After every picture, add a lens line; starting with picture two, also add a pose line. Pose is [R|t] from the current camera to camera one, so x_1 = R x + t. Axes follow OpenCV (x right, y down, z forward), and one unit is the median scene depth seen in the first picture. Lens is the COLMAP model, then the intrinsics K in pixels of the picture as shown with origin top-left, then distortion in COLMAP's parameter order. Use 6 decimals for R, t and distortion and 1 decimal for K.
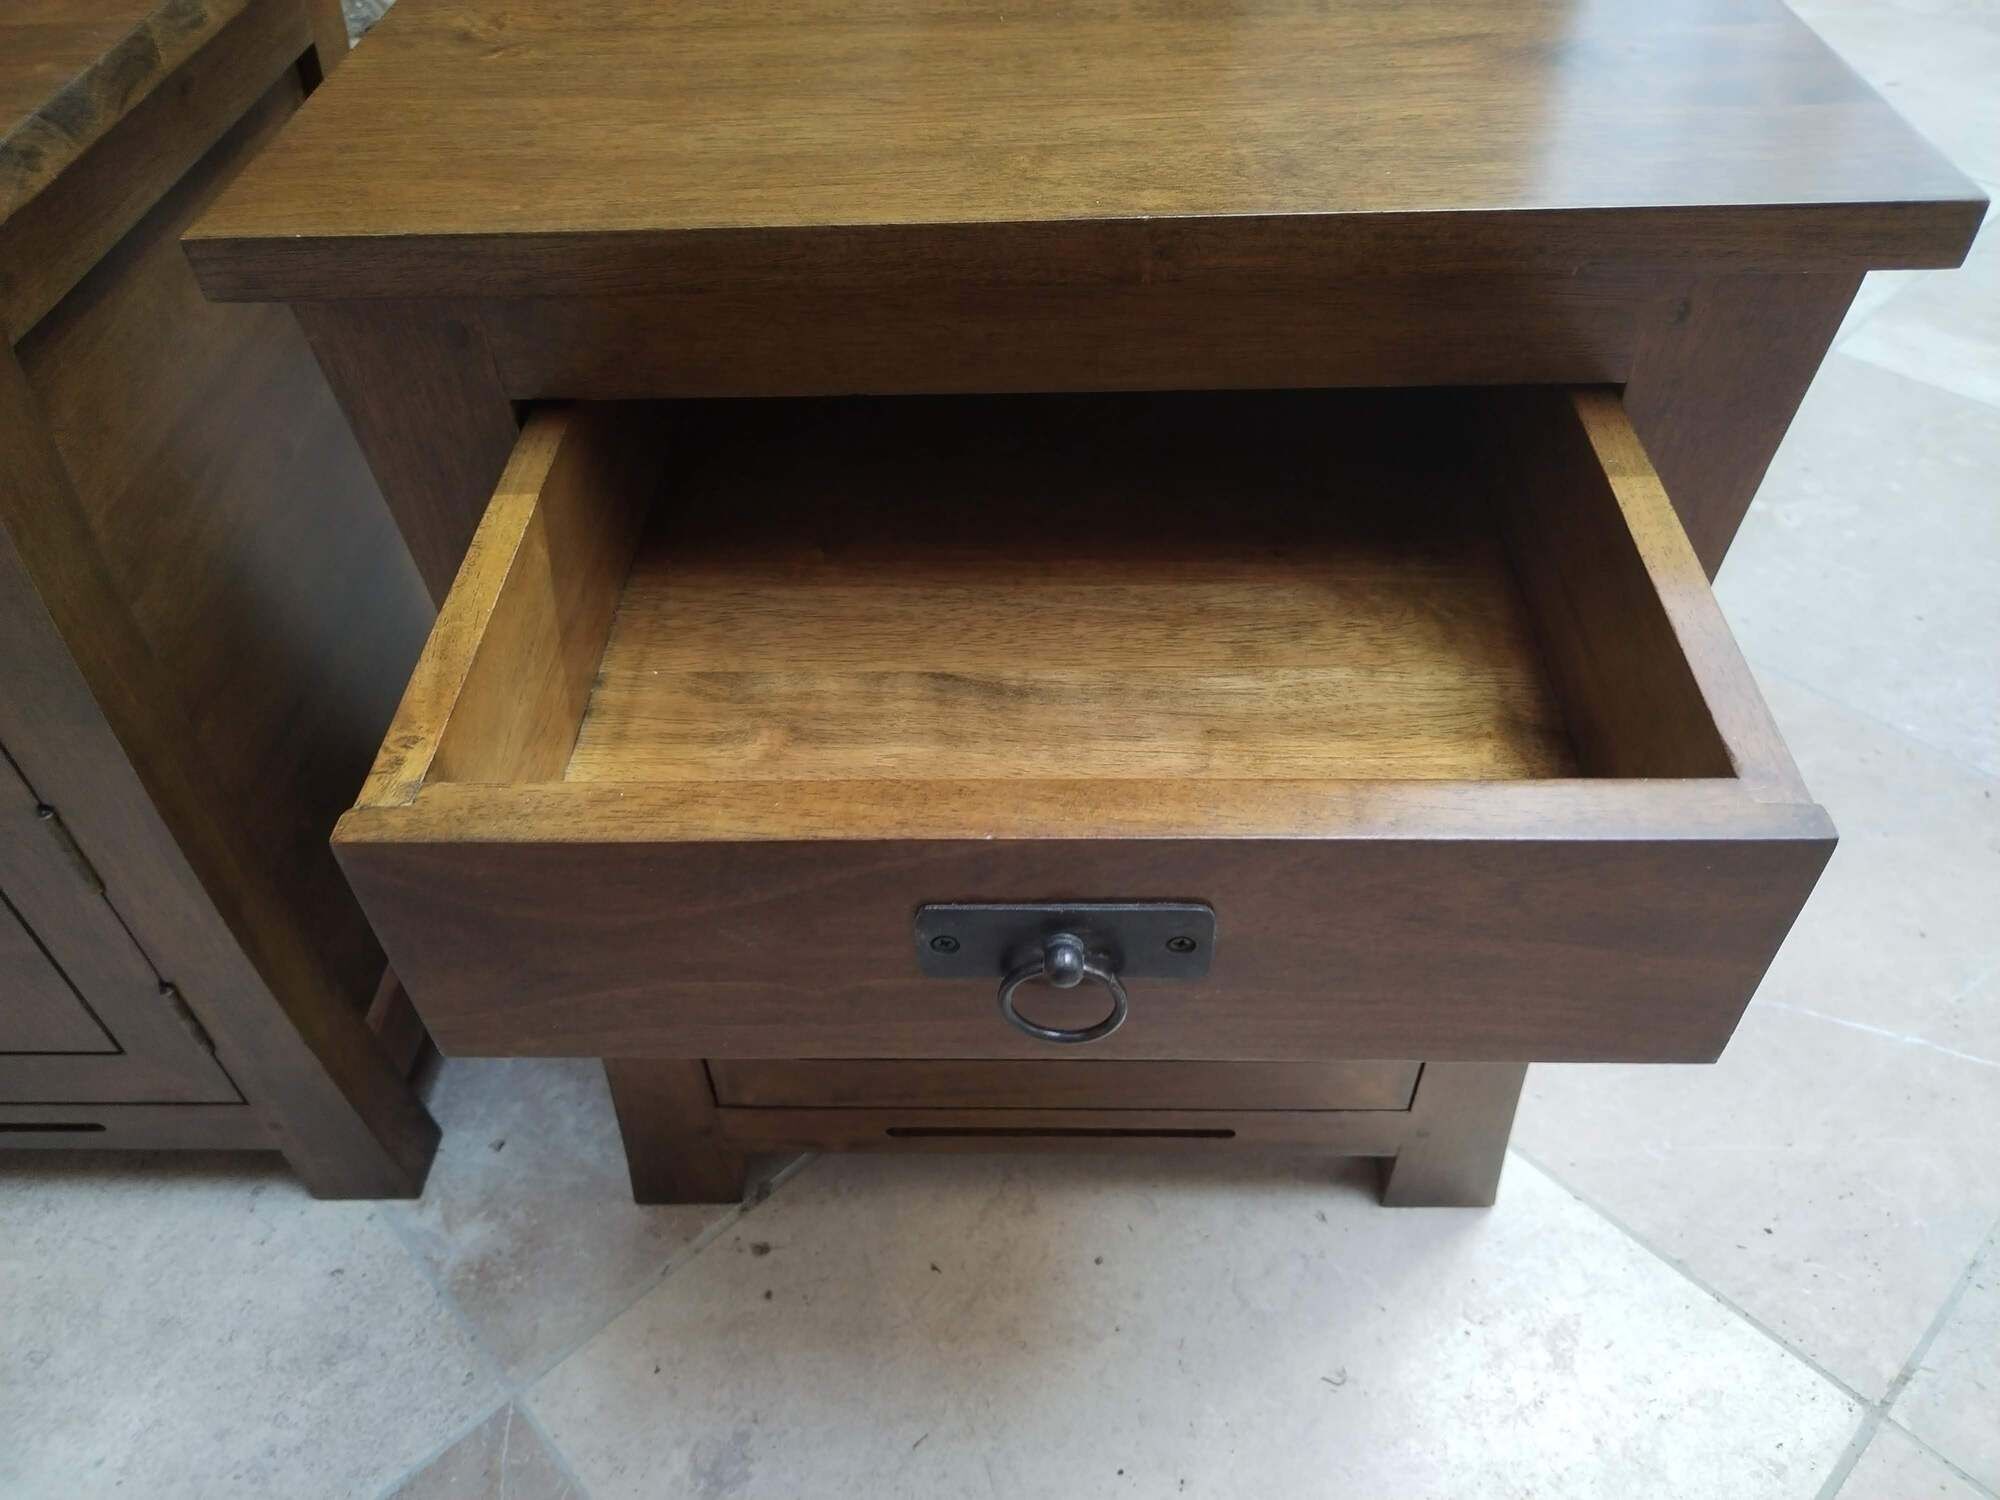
lens RADIAL K [[1524.3, 0, 995.5], [0, 1524.3, 744.0], [0, 0, 1]] dist [-0.006602, -0.003616]
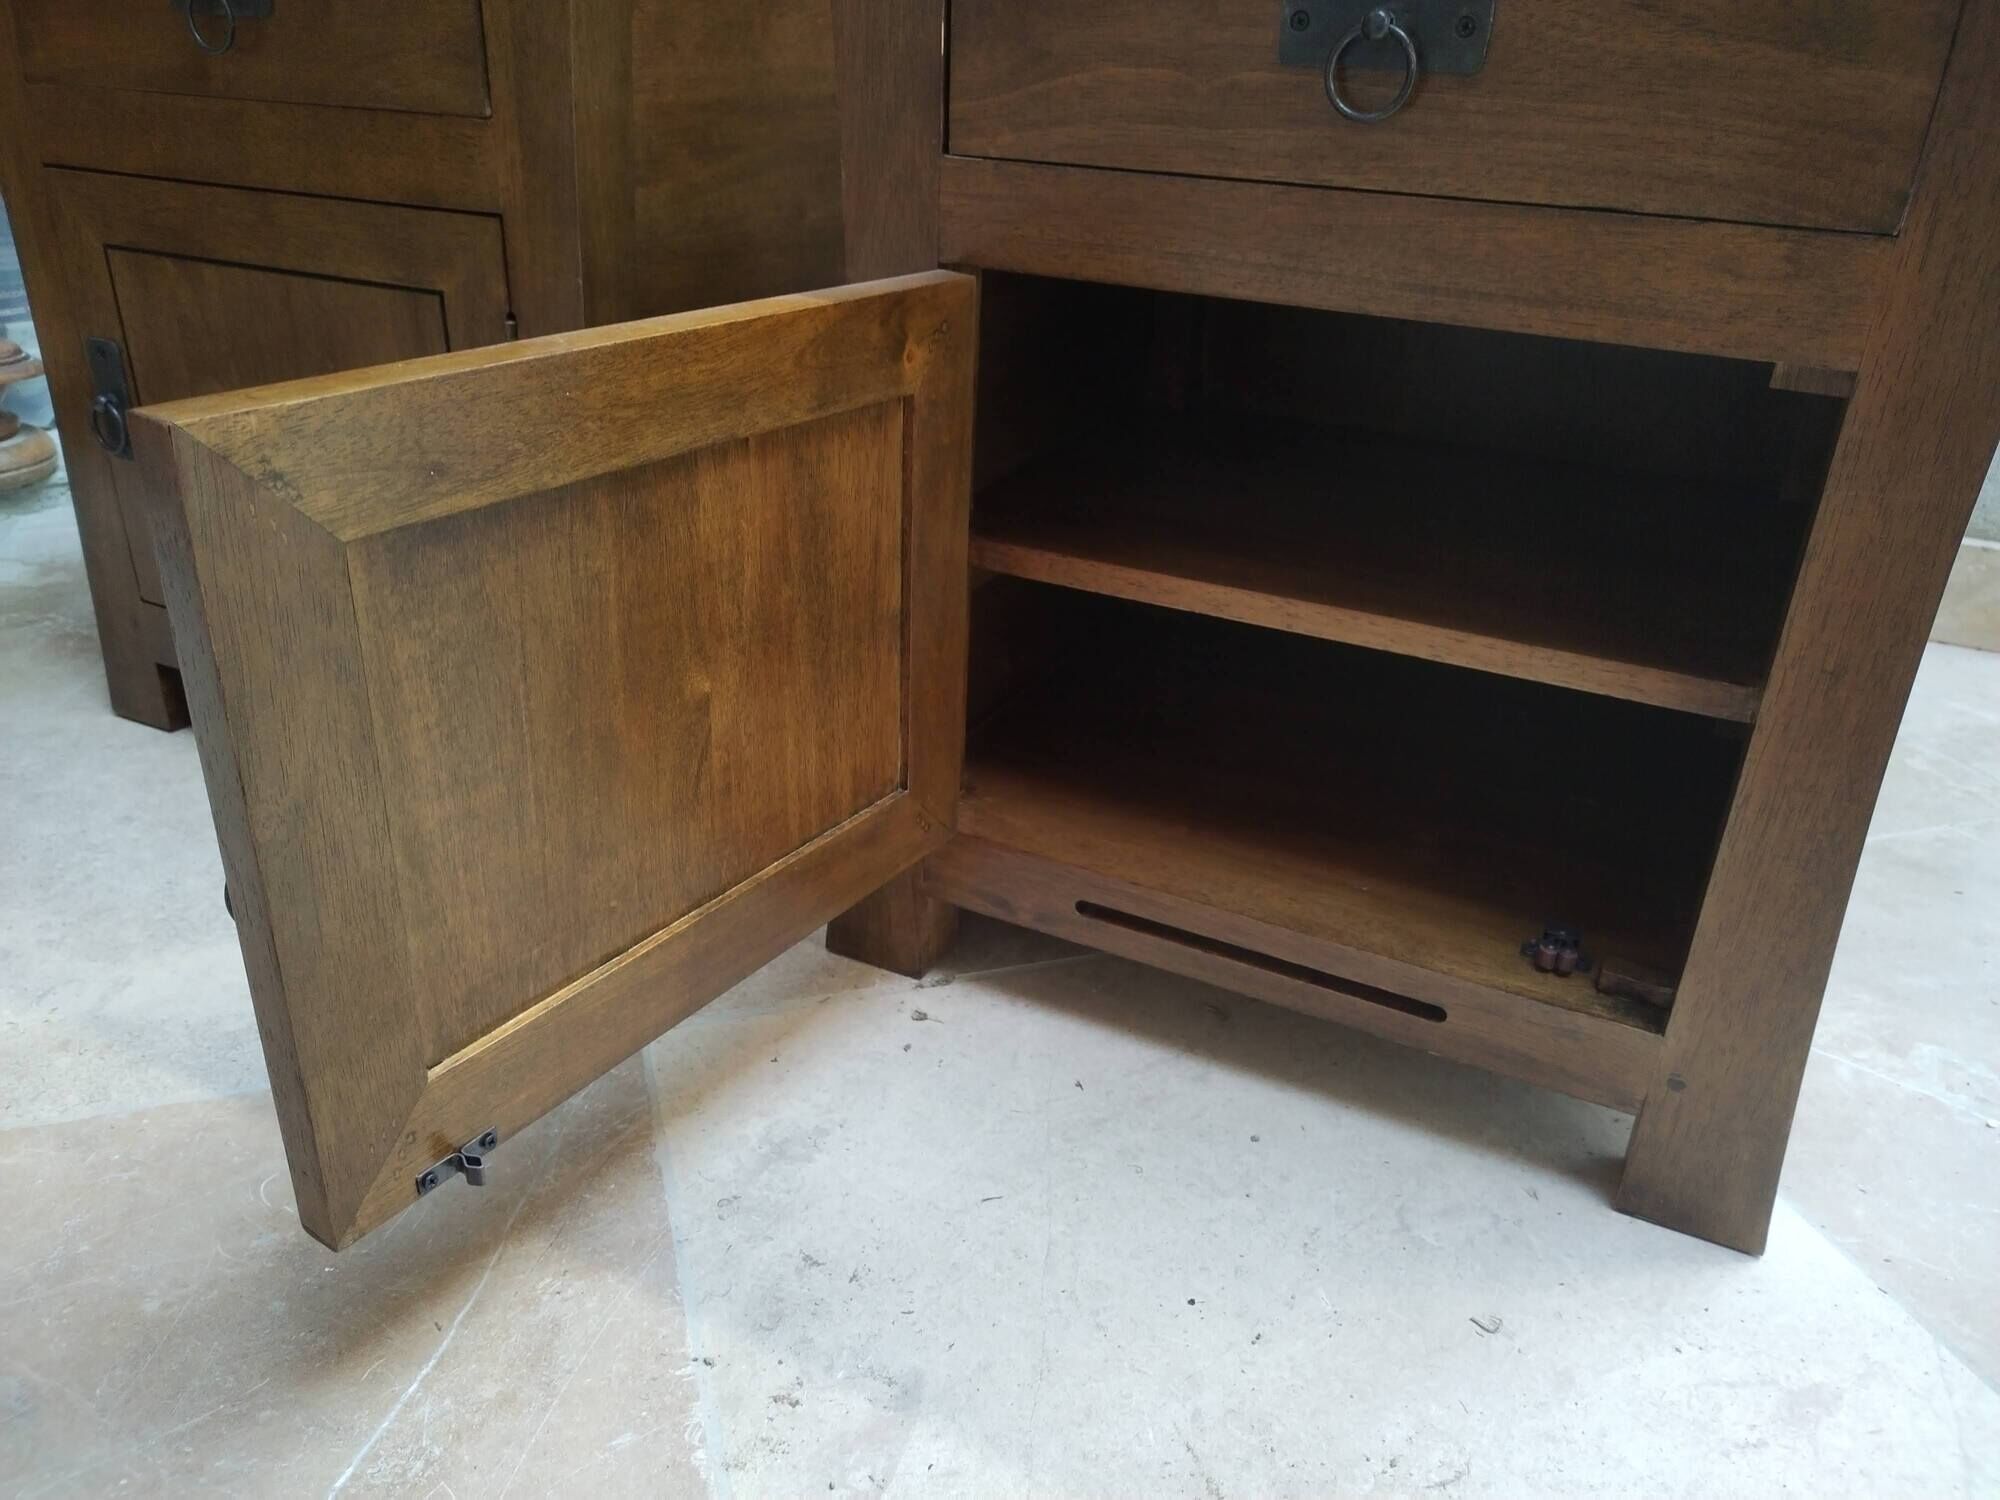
lens RADIAL K [[1524.3, 0, 966.3], [0, 1524.3, 768.3], [0, 0, 1]] dist [-0.006602, -0.003616]
pose [[0.896815, 0.249665, -0.365226, 0.189972], [-0.351470, 0.903452, -0.245446, 0.430237], [0.268685, 0.348486, 0.897979, 0.099427]]
